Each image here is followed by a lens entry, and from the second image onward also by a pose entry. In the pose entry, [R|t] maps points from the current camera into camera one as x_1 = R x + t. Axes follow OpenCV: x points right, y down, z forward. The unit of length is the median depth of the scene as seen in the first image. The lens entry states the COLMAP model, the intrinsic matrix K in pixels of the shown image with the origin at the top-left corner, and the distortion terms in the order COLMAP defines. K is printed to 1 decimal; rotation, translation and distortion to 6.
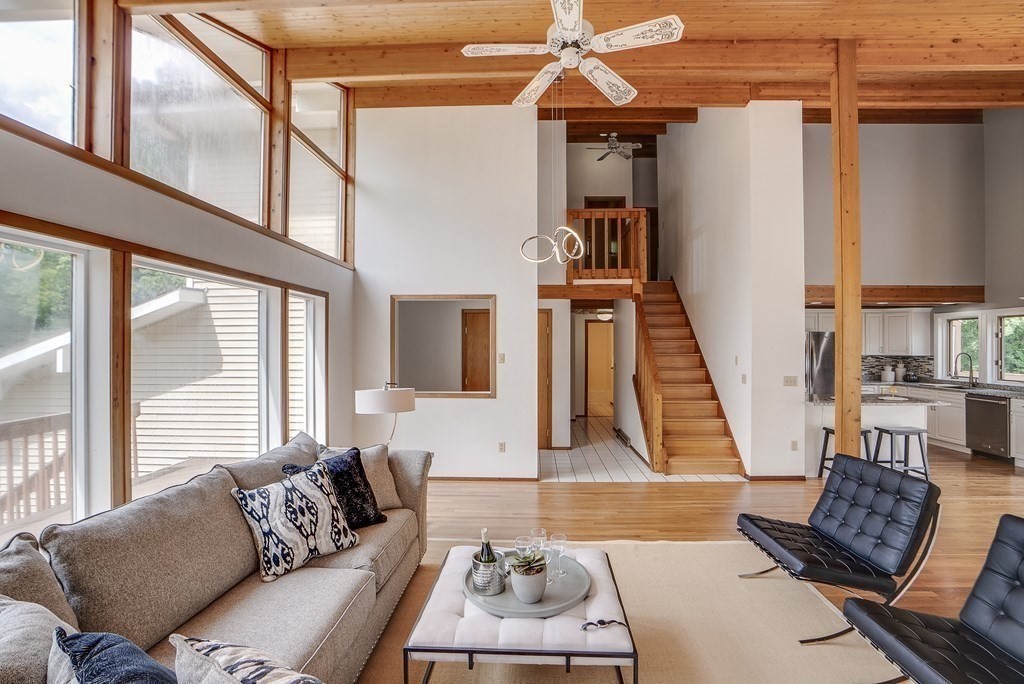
lens RADIAL K [[471.8, 0, 512.0], [0, 471.8, 342.0], [0, 0, 1]] dist [-0.073211, 0.023658]
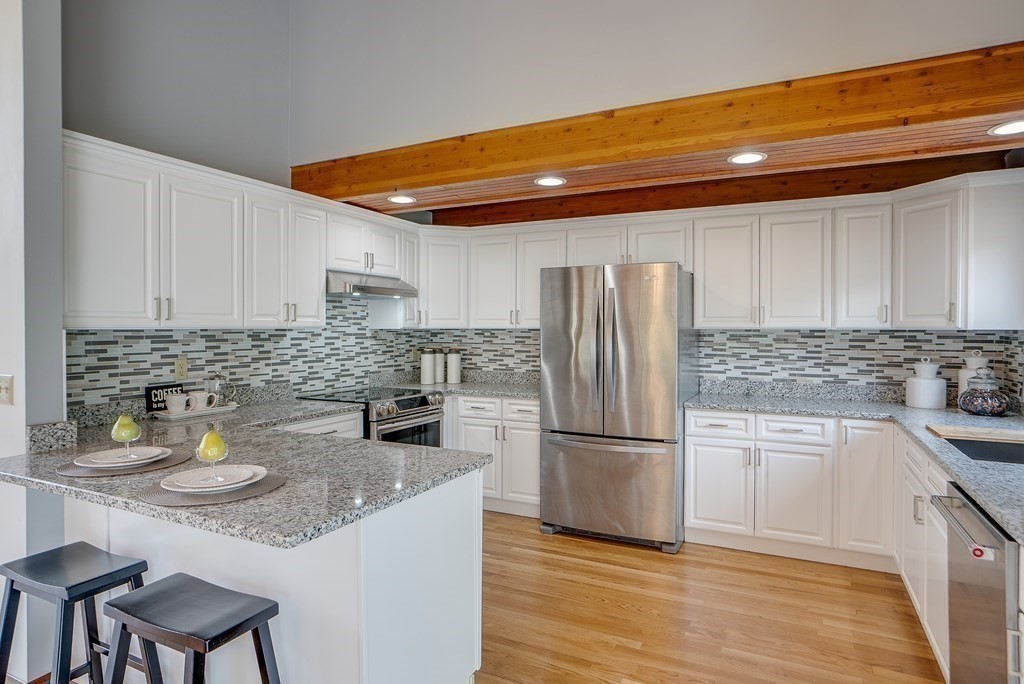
lens RADIAL K [[570.4, 0, 500.3], [0, 570.4, 331.5], [0, 0, 1]] dist [-0.071991, 0.037782]
pose [[0.907548, 0.004811, -0.419922, 0.762228], [-0.001746, 0.999969, 0.007682, 0.029541], [0.419946, -0.006238, 0.907528, 0.528816]]
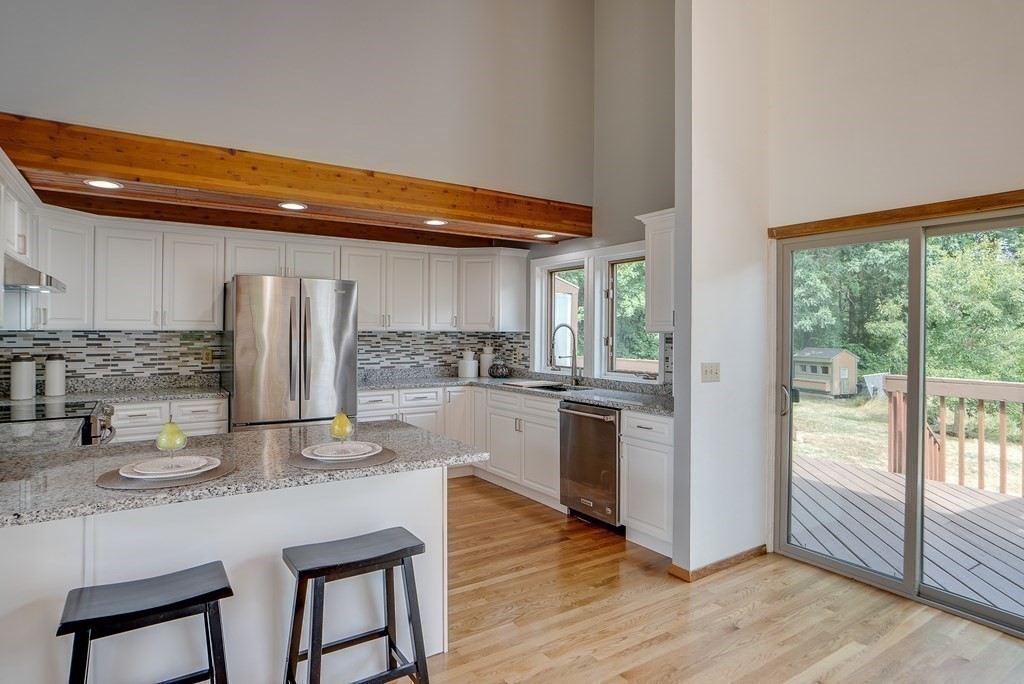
lens RADIAL K [[570.4, 0, 500.3], [0, 570.4, 331.5], [0, 0, 1]] dist [-0.071991, 0.037782]
pose [[0.816291, 0.003521, 0.577630, 0.477626], [-0.006689, 0.999972, 0.003358, 0.027930], [-0.577602, -0.006605, 0.816292, 0.417527]]
